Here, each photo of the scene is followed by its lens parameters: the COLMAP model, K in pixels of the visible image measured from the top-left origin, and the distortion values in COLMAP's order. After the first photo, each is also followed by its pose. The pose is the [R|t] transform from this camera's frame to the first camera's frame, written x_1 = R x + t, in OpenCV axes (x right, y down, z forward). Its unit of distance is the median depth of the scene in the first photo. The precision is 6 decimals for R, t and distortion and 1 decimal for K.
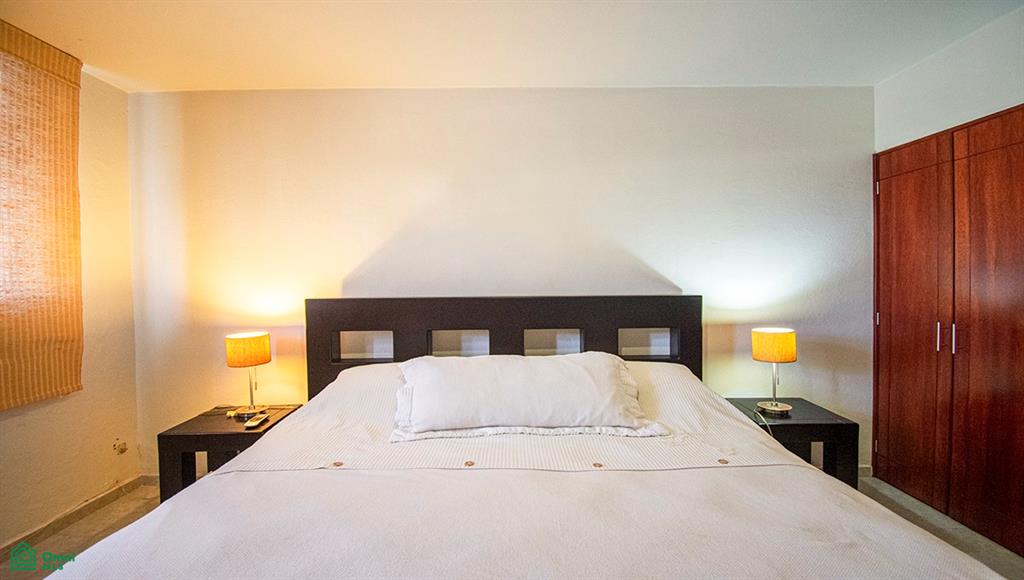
lens RADIAL K [[451.5, 0, 517.0], [0, 451.5, 290.4], [0, 0, 1]] dist [0.009138, -0.018377]
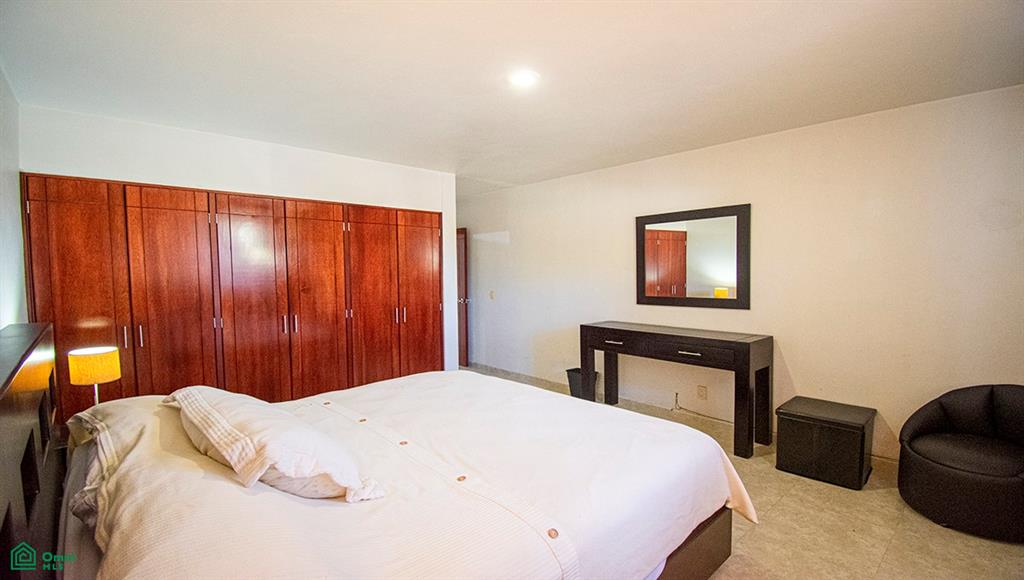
lens RADIAL K [[451.5, 0, 510.9], [0, 451.5, 294.4], [0, 0, 1]] dist [0.009138, -0.018377]
pose [[-0.667548, -0.018415, 0.744339, -0.724214], [0.037820, 0.997565, 0.058598, -0.051765], [-0.743605, 0.067268, -0.665226, 0.924509]]
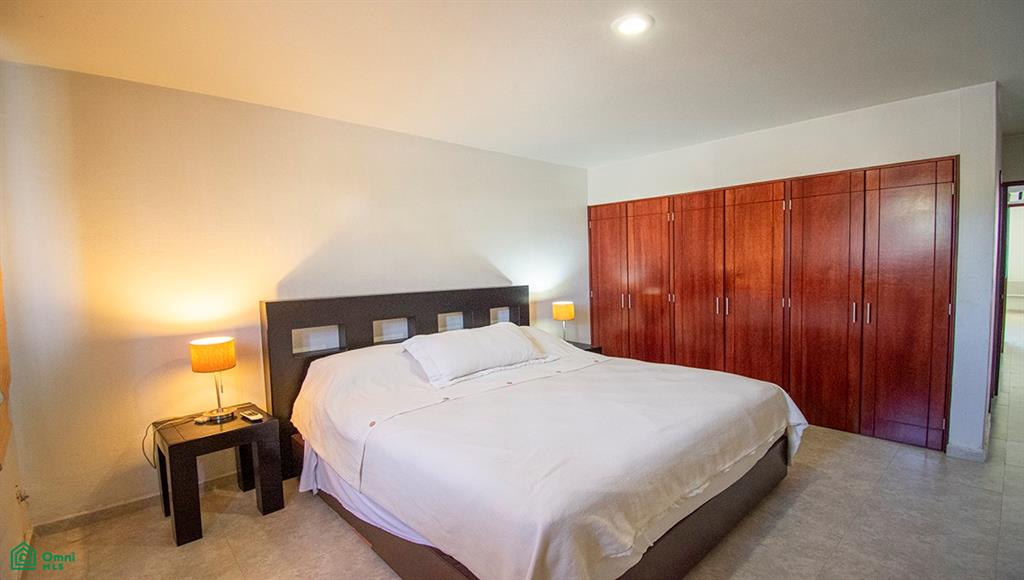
lens RADIAL K [[451.5, 0, 510.7], [0, 451.5, 293.5], [0, 0, 1]] dist [0.009138, -0.018377]
pose [[0.747062, -0.047261, 0.663072, -0.751039], [0.032183, 0.998871, 0.034936, -0.019320], [-0.663975, -0.004760, 0.747739, -0.198836]]
